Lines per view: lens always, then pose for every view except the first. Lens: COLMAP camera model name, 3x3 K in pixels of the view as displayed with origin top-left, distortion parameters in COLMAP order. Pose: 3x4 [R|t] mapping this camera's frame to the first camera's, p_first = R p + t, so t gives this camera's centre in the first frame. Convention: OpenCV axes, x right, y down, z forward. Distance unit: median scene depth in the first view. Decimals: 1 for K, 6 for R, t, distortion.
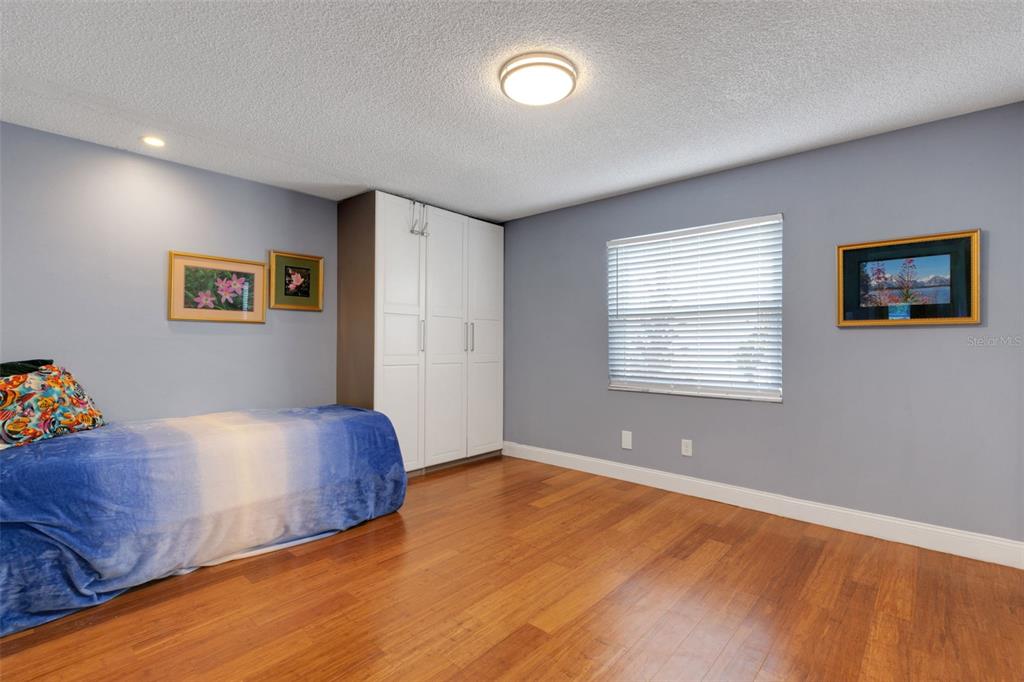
lens RADIAL K [[476.9, 0, 509.9], [0, 476.9, 340.0], [0, 0, 1]] dist [0.009027, -0.001296]
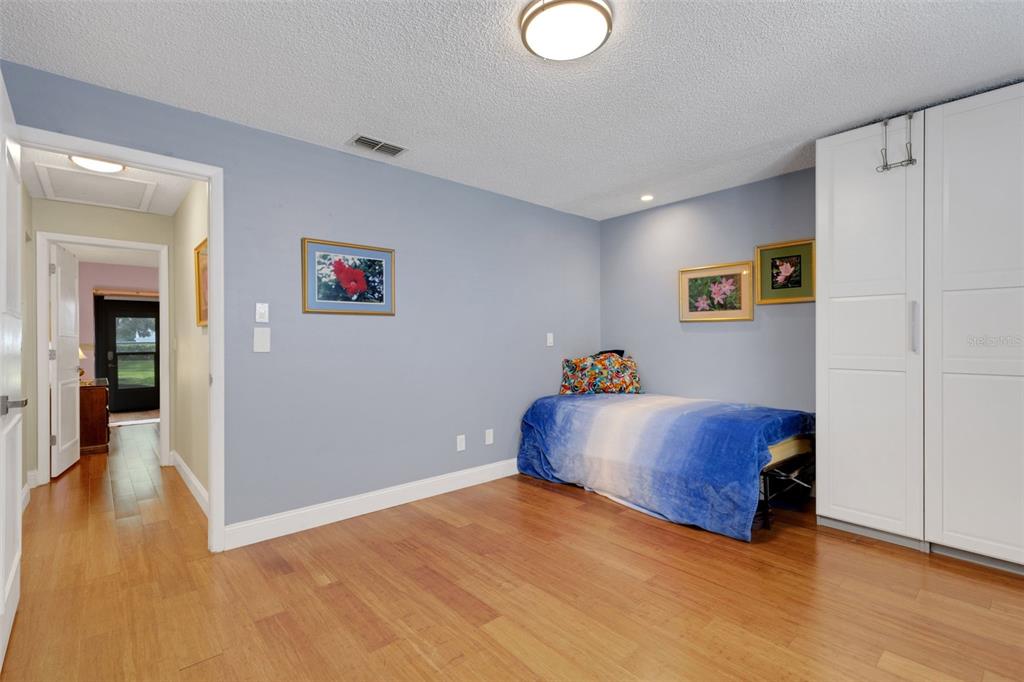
lens RADIAL K [[476.9, 0, 515.6], [0, 476.9, 342.4], [0, 0, 1]] dist [0.009027, -0.001296]
pose [[-0.131451, 0.000503, -0.991322, 0.654674], [0.010993, 0.999939, -0.000950, 0.009698], [0.991262, -0.011022, -0.131449, 0.738655]]
